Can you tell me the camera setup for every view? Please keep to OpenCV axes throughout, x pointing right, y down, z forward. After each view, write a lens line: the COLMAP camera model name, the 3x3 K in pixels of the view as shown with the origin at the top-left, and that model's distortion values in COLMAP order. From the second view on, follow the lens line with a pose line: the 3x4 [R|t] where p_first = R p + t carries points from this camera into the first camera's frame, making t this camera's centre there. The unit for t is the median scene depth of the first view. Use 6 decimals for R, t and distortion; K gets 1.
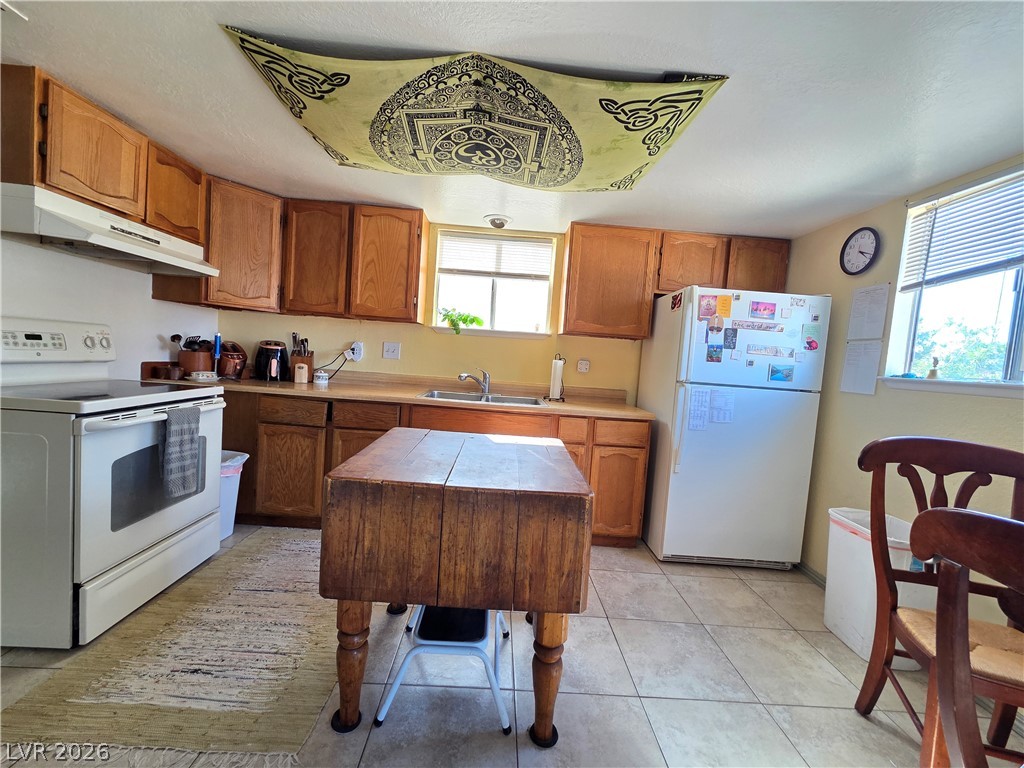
lens RADIAL K [[419.4, 0, 509.4], [0, 419.4, 380.8], [0, 0, 1]] dist [0.002955, 0.000395]
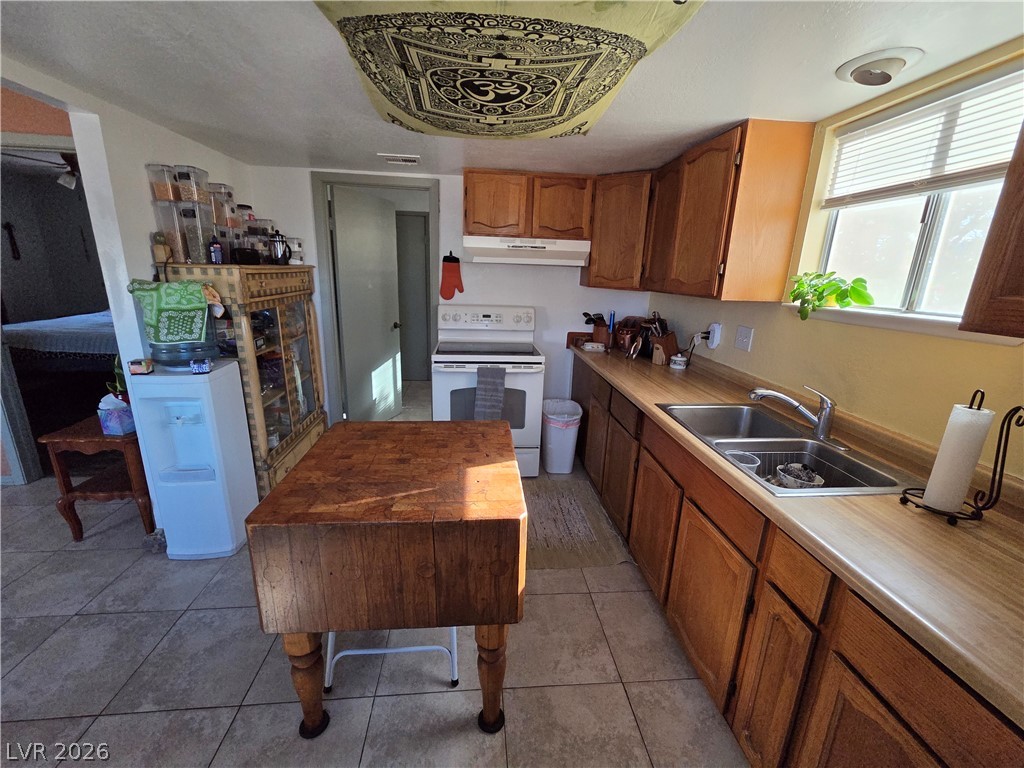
lens RADIAL K [[419.4, 0, 507.4], [0, 419.4, 379.9], [0, 0, 1]] dist [0.002955, 0.000395]
pose [[0.052924, 0.187439, -0.980849, 0.514554], [-0.088995, 0.979203, 0.182323, -0.124642], [0.994625, 0.077642, 0.068504, 0.709643]]
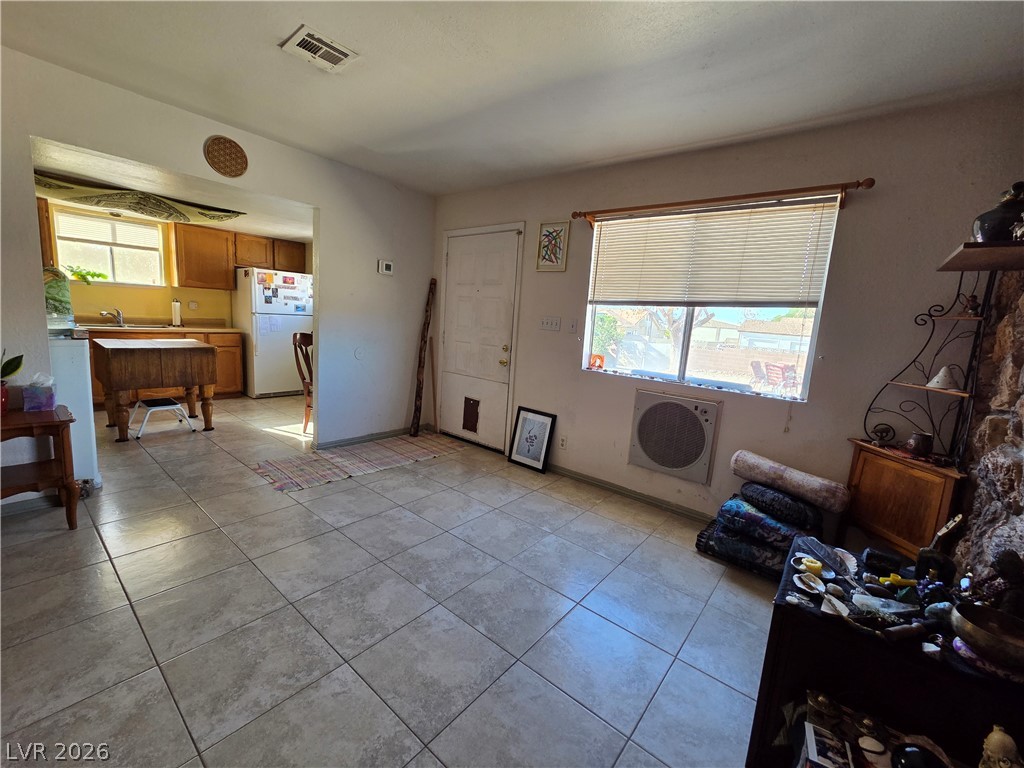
lens RADIAL K [[419.4, 0, 509.1], [0, 419.4, 380.1], [0, 0, 1]] dist [0.002955, 0.000395]
pose [[0.650367, -0.144534, 0.745743, -0.389651], [0.028973, 0.985737, 0.165780, 0.022178], [-0.759068, -0.086211, 0.645278, -1.399819]]
